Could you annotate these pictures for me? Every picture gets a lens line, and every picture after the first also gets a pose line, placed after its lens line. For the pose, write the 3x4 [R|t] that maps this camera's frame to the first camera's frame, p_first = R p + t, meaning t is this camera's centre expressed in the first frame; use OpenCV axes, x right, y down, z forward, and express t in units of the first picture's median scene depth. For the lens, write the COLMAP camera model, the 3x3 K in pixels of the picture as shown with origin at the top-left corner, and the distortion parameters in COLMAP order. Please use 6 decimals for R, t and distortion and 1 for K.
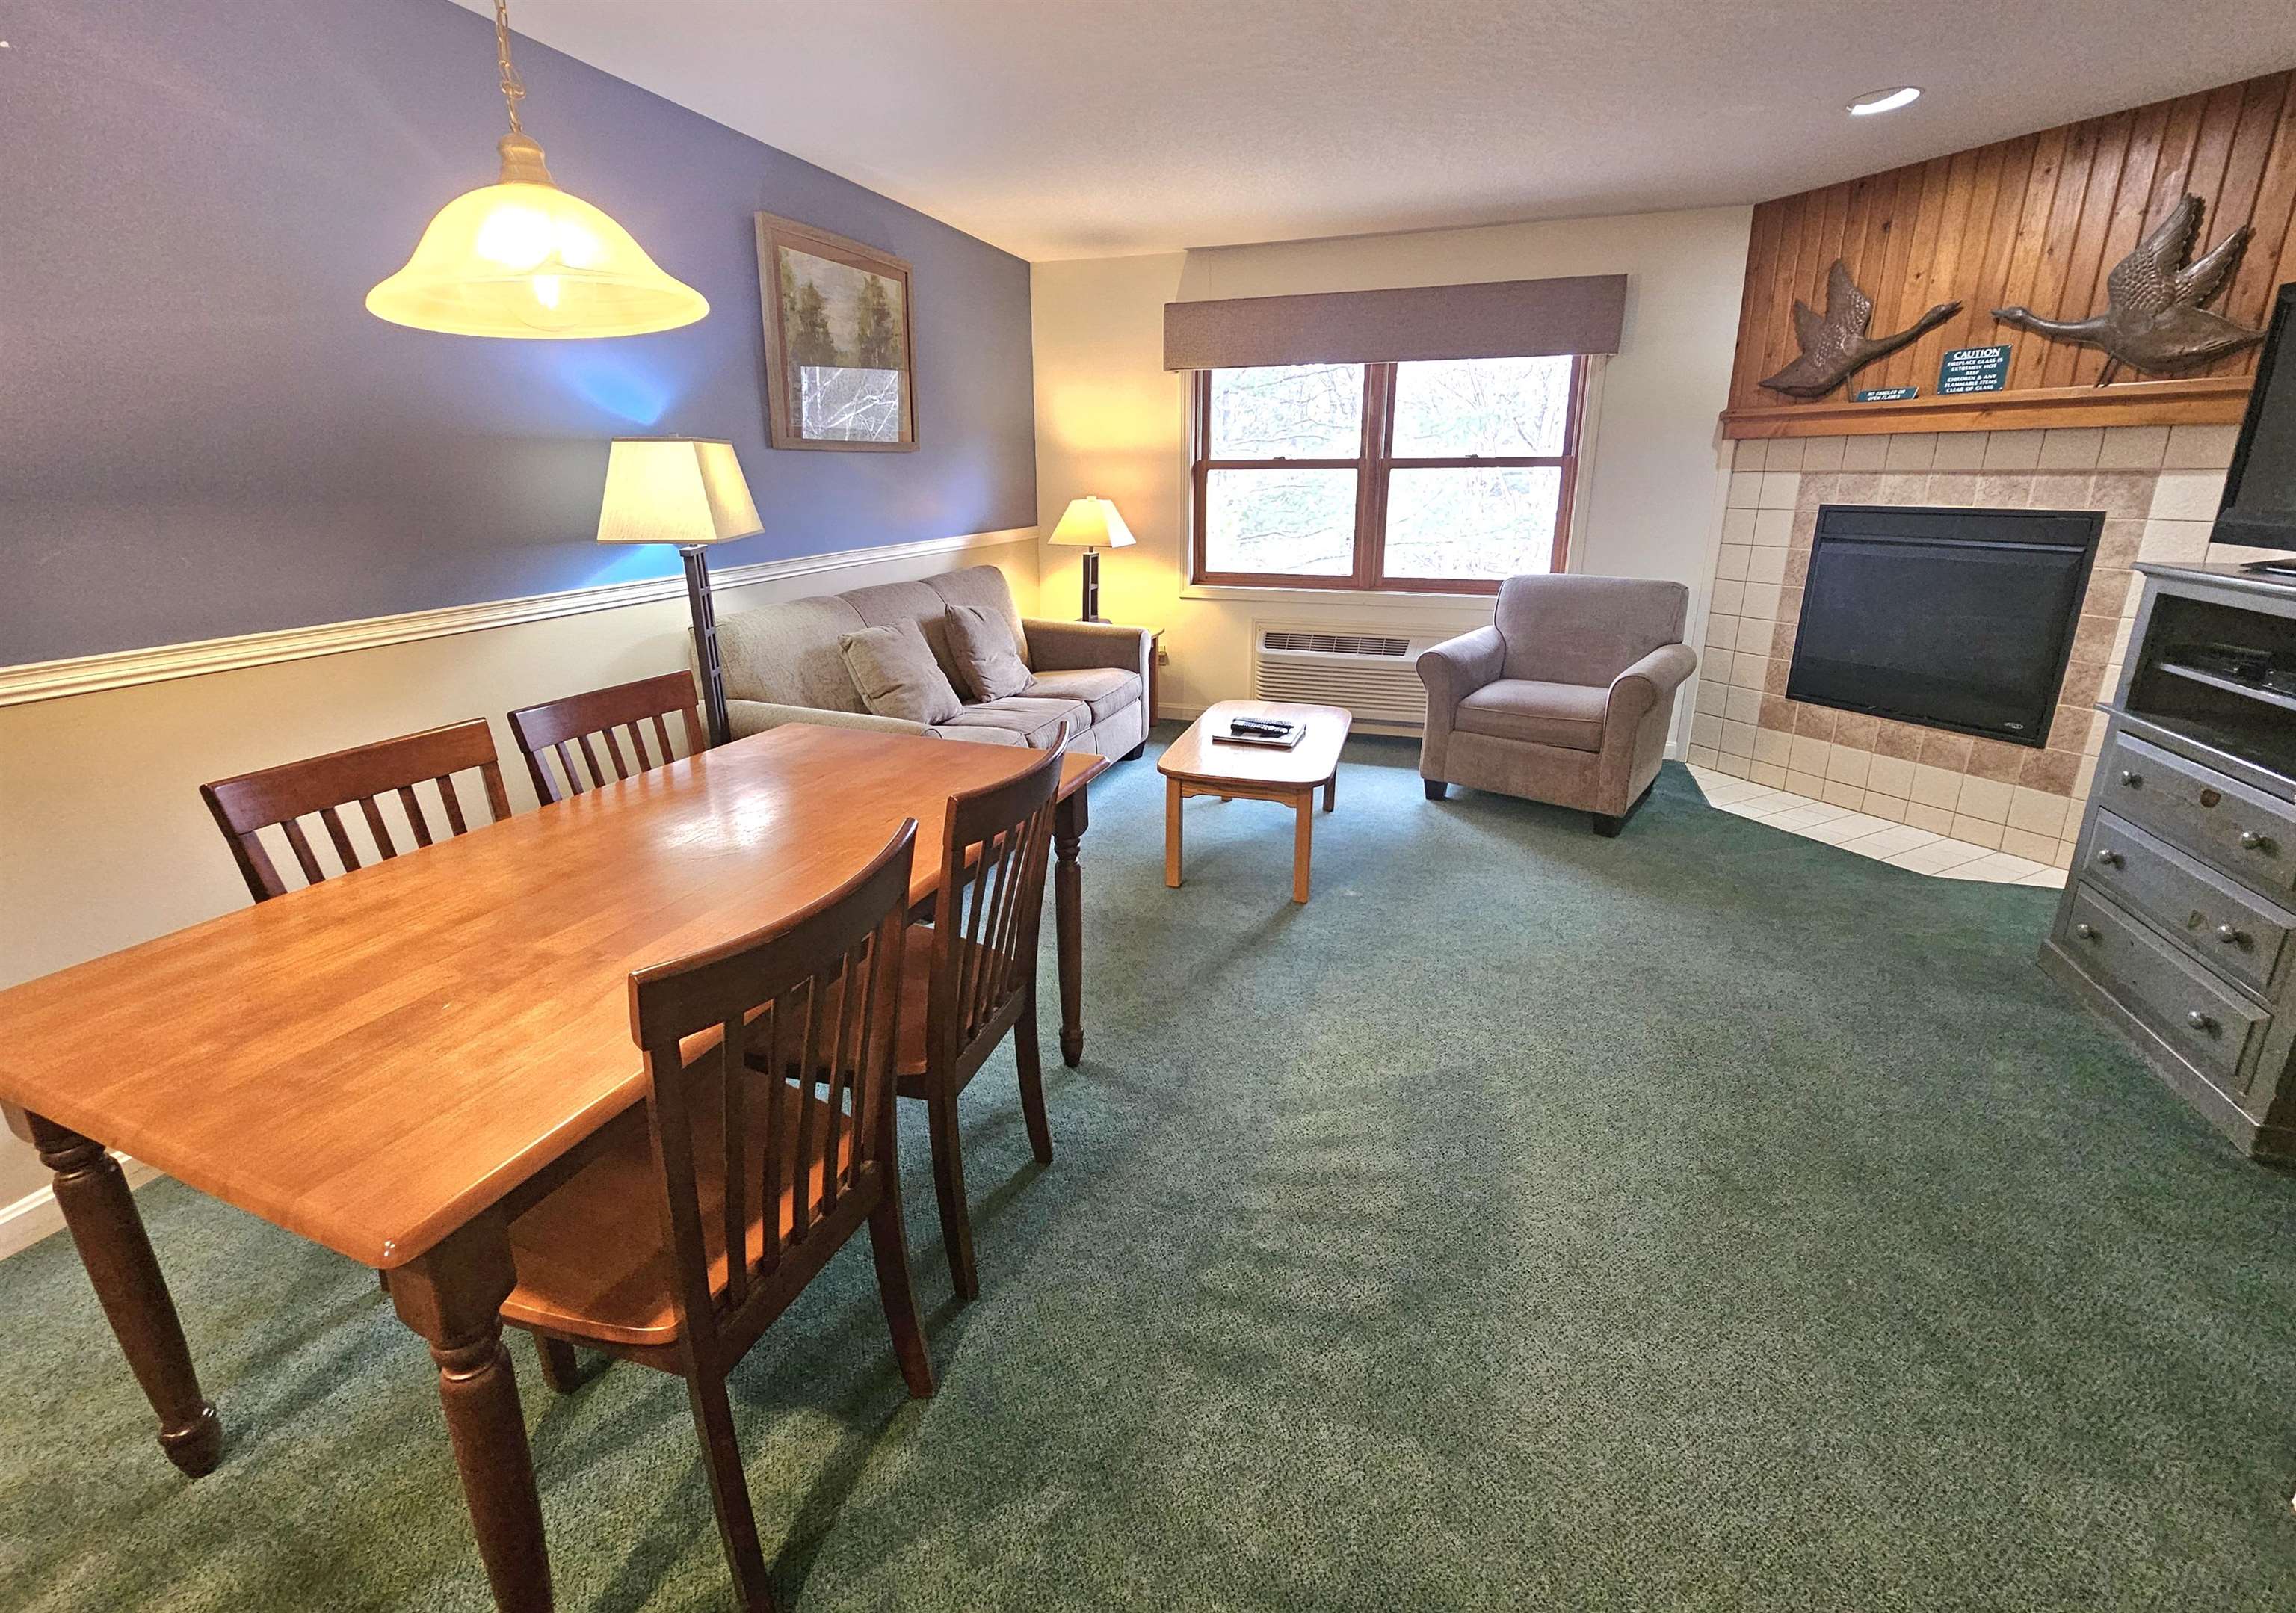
lens RADIAL K [[946.1, 0, 1147.6], [0, 946.1, 739.0], [0, 0, 1]] dist [-0.004114, 0.001766]
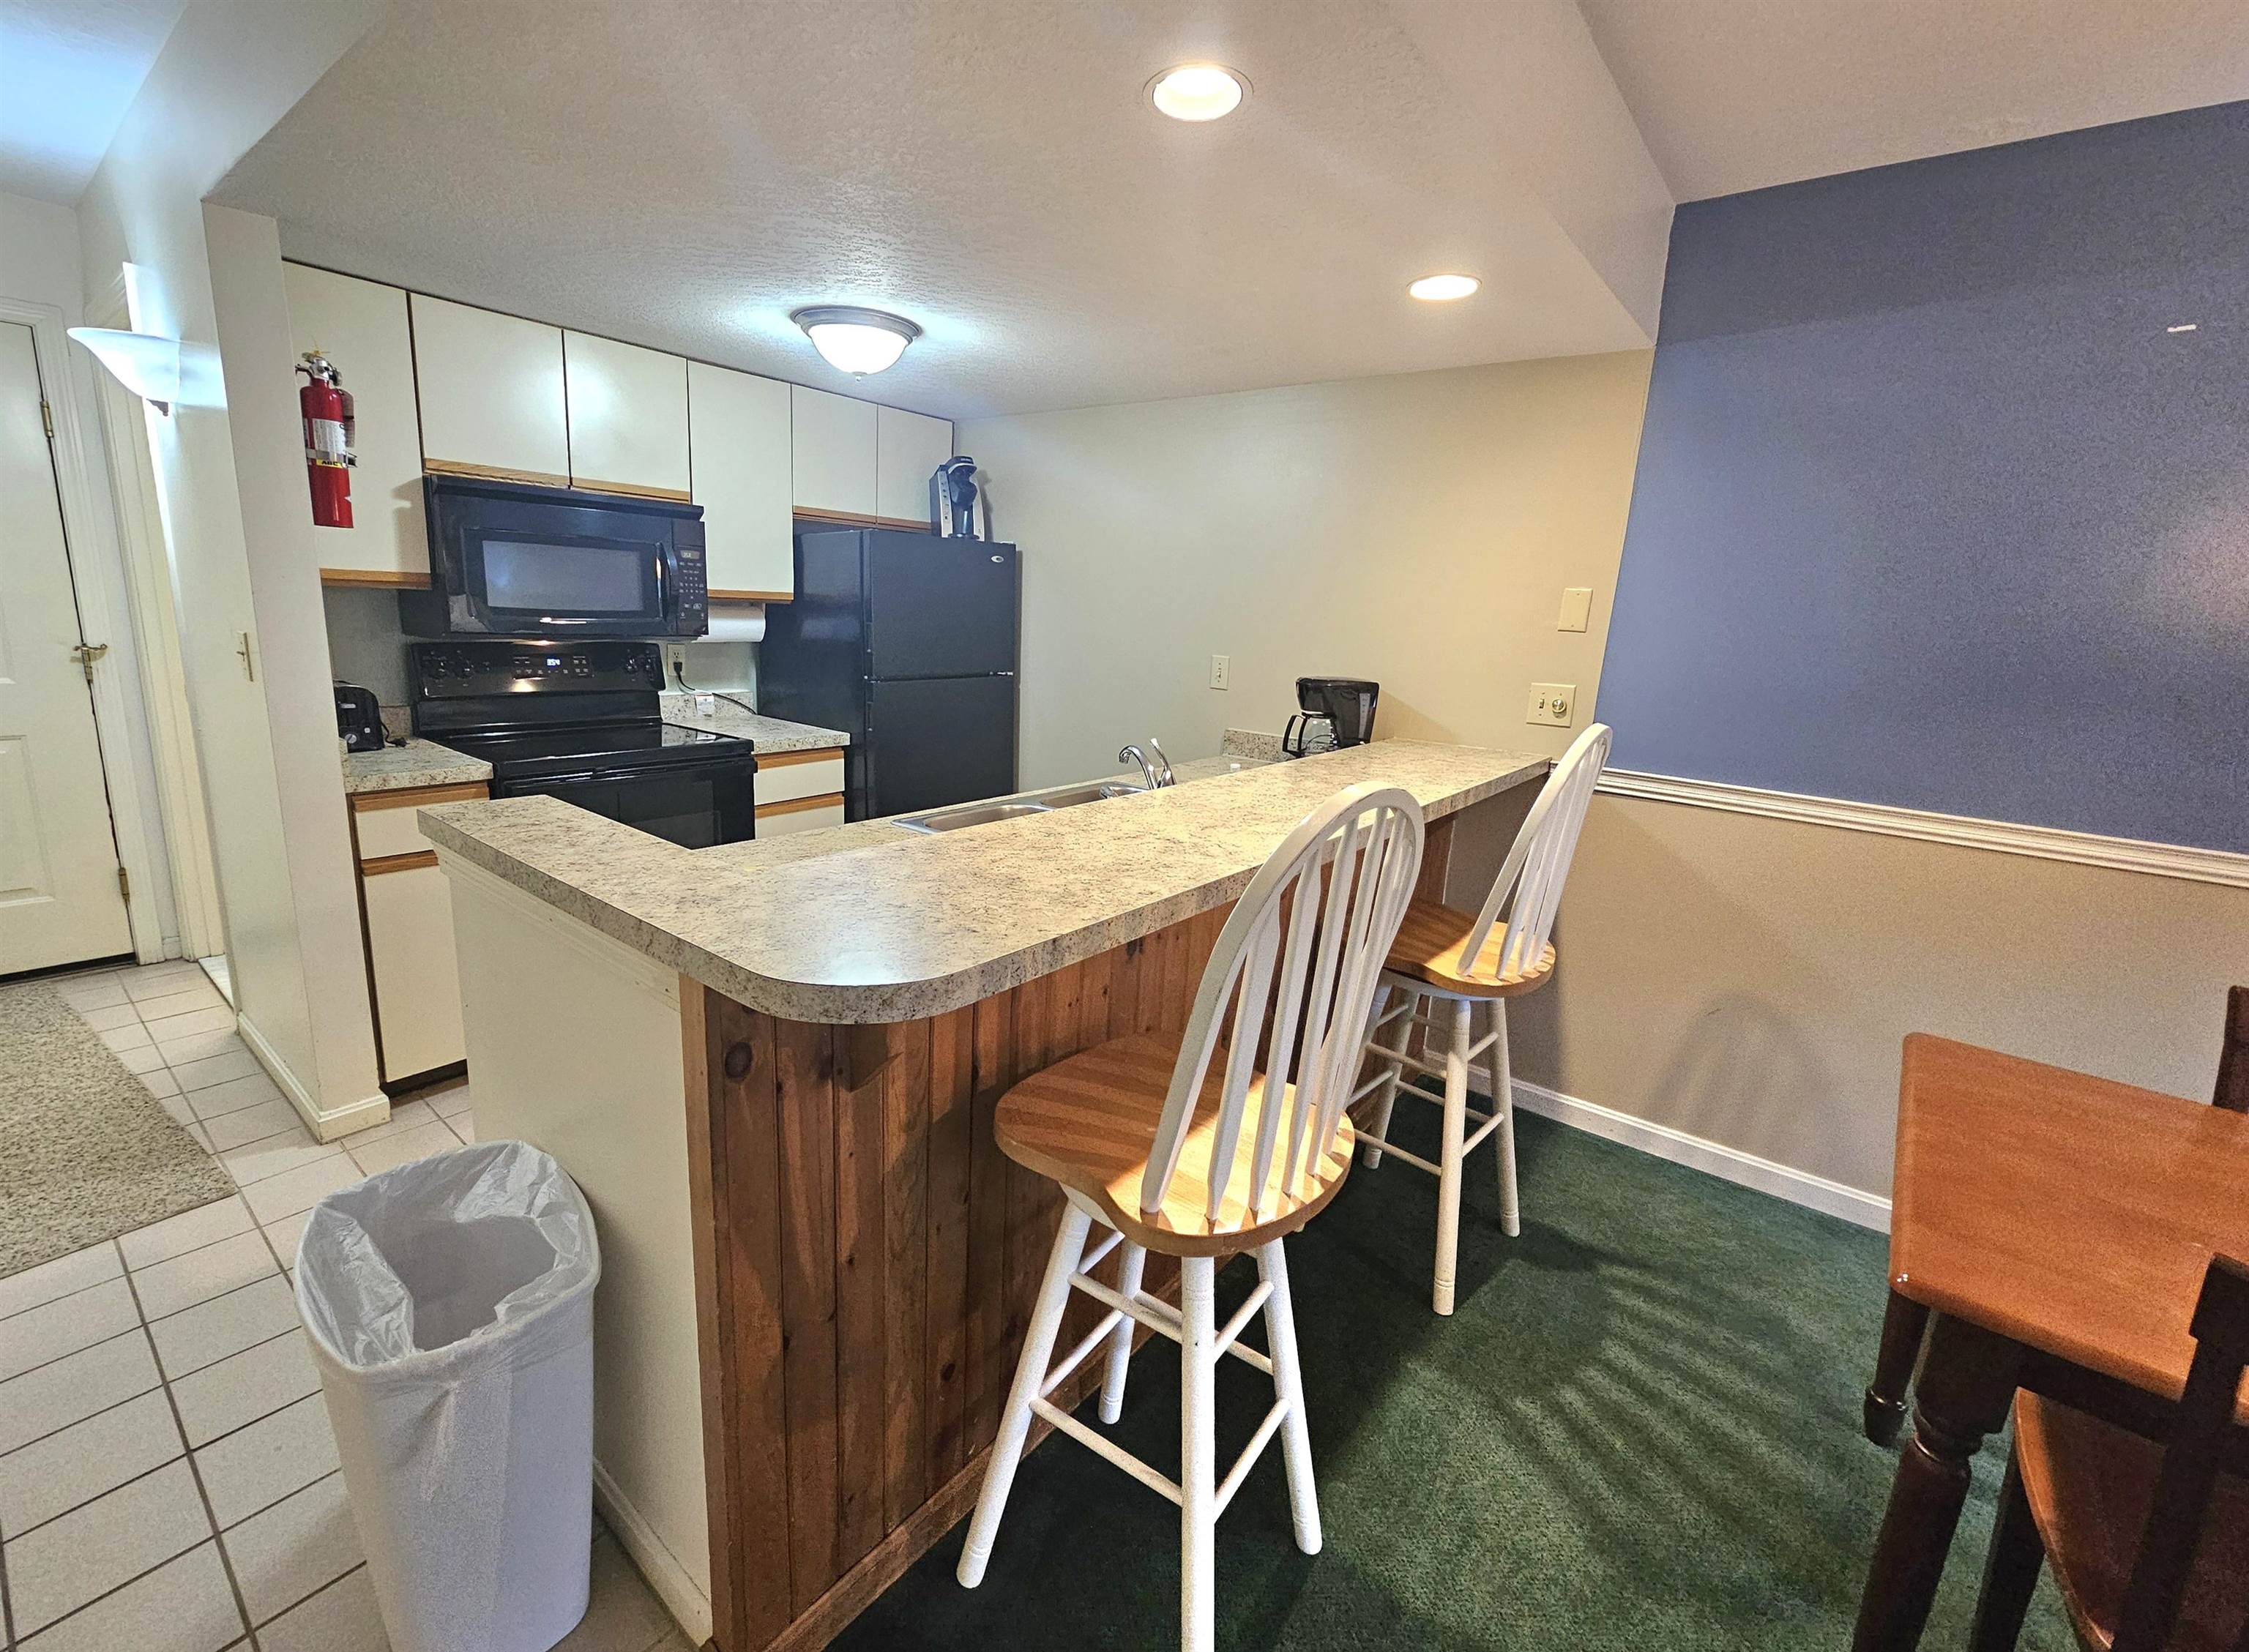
lens RADIAL K [[955.0, 0, 1076.8], [0, 955.0, 815.6], [0, 0, 1]] dist [-0.005760, 0.002025]
pose [[-0.340371, 0.195271, -0.919792, 0.149561], [-0.301455, 0.903904, 0.303452, -0.021660], [0.890658, 0.380562, -0.248797, 0.012785]]
